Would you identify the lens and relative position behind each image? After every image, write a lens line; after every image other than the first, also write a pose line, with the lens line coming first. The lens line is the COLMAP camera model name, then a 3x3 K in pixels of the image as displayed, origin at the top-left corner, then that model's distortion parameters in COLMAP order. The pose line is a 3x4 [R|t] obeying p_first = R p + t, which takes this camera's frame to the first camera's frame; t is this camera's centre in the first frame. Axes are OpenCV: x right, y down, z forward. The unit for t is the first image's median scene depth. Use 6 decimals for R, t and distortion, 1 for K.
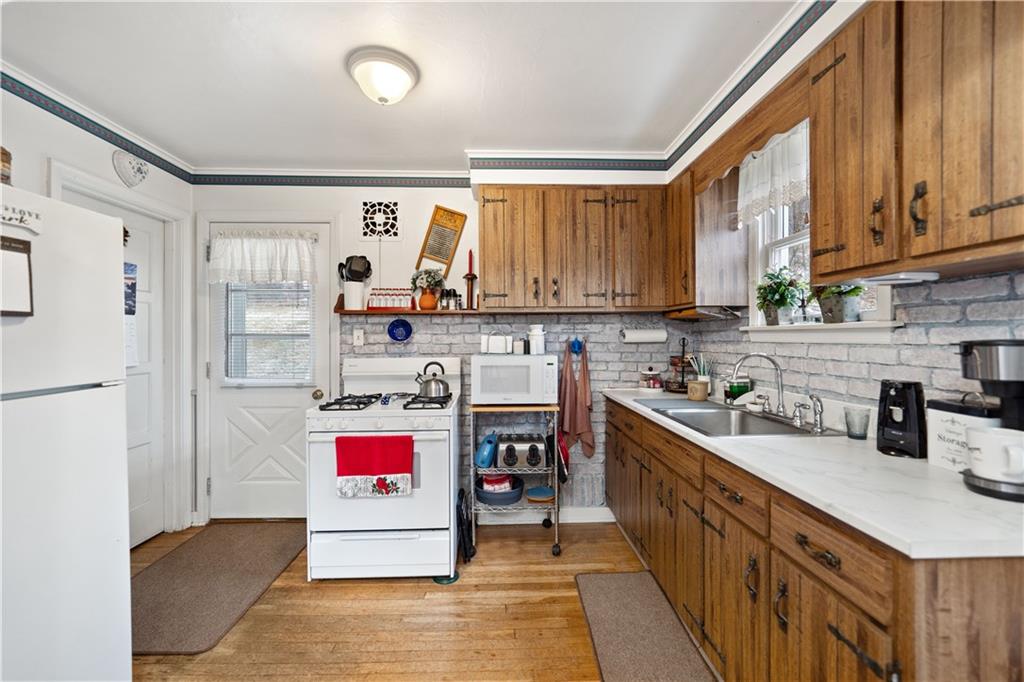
lens RADIAL K [[421.1, 0, 509.9], [0, 421.1, 339.6], [0, 0, 1]] dist [-0.008717, 0.000100]
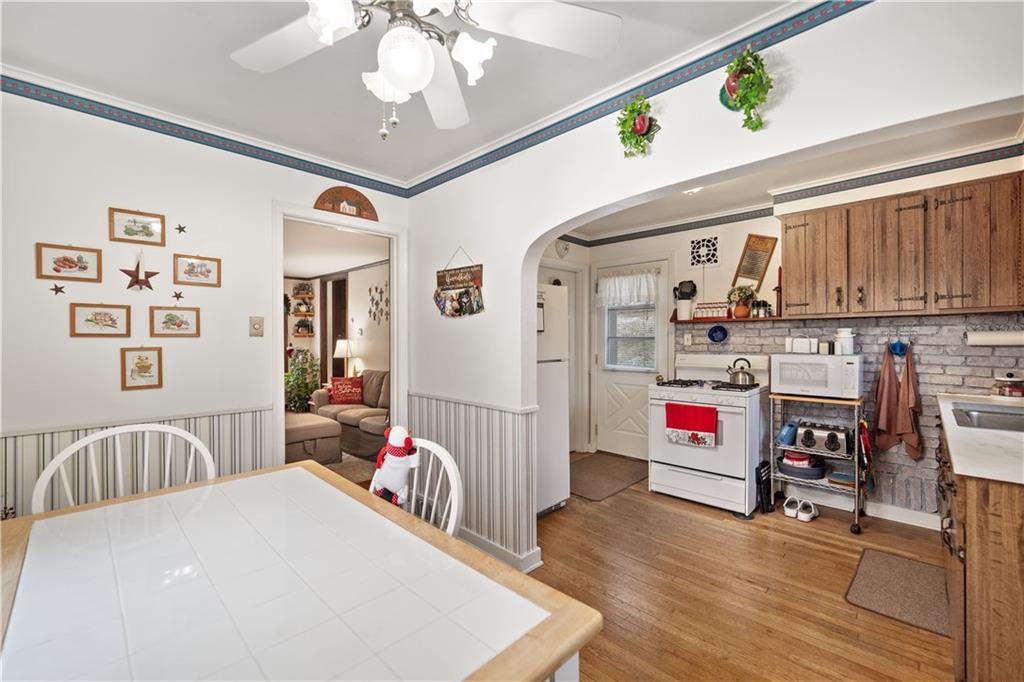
lens RADIAL K [[438.9, 0, 511.0], [0, 438.9, 339.2], [0, 0, 1]] dist [-0.003528, 0.000442]
pose [[0.694270, 0.001679, -0.719713, 0.294495], [-0.003780, 0.999992, -0.001314, -0.001796], [0.719705, 0.003633, 0.694271, -0.450835]]
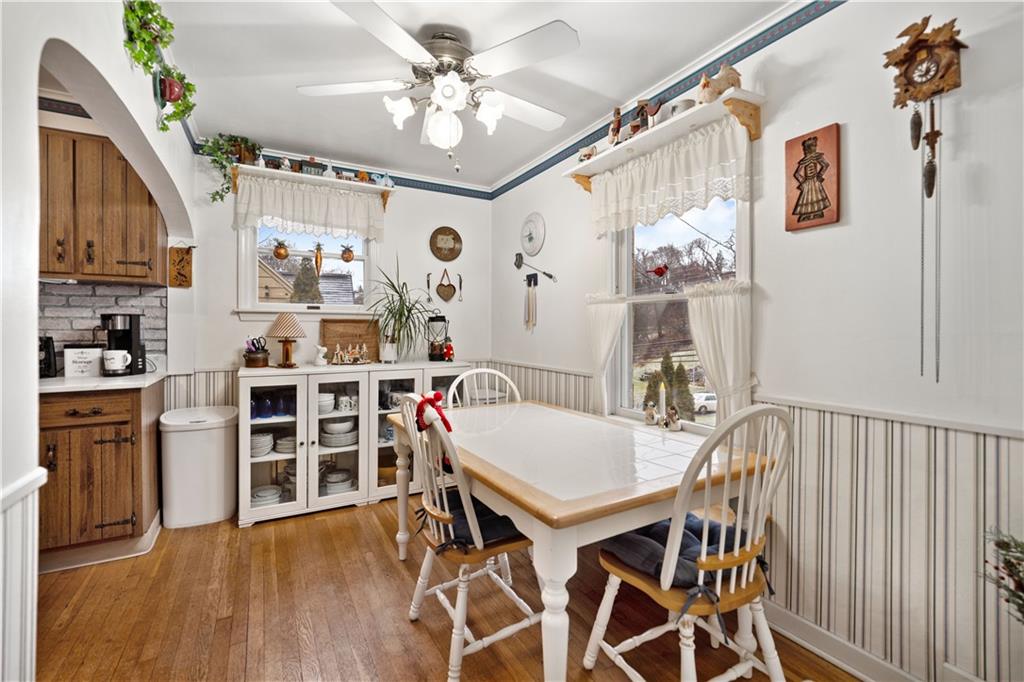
lens RADIAL K [[451.1, 0, 510.2], [0, 451.1, 329.9], [0, 0, 1]] dist [-0.001036, 0.000061]
pose [[-0.465609, 0.001641, 0.884989, -0.808144], [0.004315, 0.999991, 0.000416, 0.037588], [-0.884980, 0.004012, -0.465612, 0.060392]]
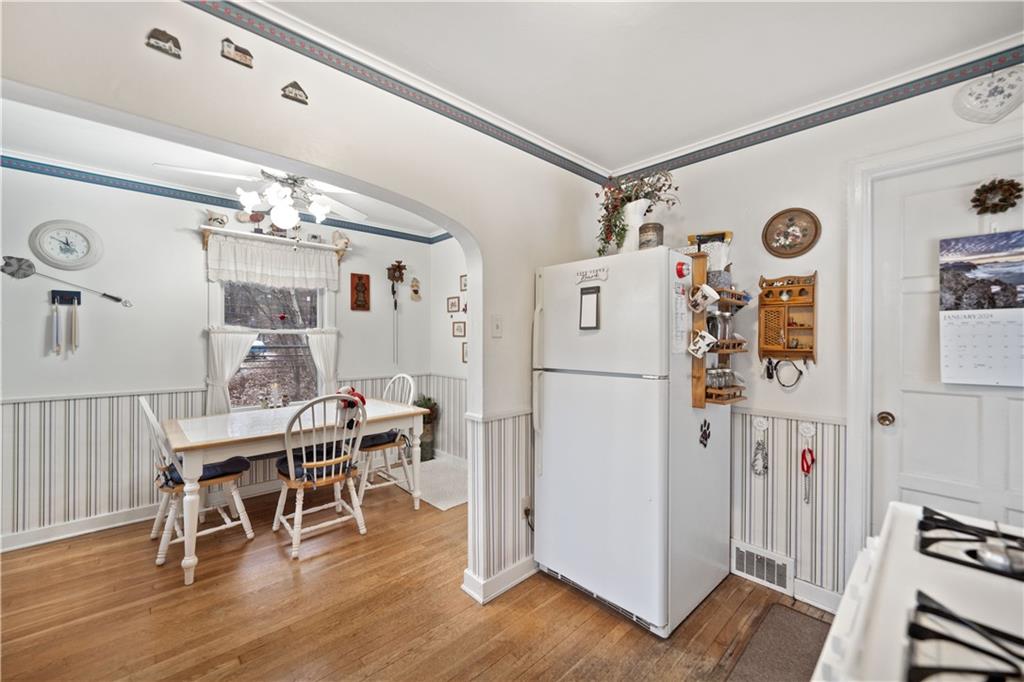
lens RADIAL K [[397.3, 0, 509.1], [0, 397.3, 337.7], [0, 0, 1]] dist [0.000671, 0.000073]
pose [[-0.744987, 0.002933, -0.667073, 0.102009], [-0.002617, 0.999970, 0.007319, -0.012364], [0.667074, 0.007198, -0.744956, 0.838231]]
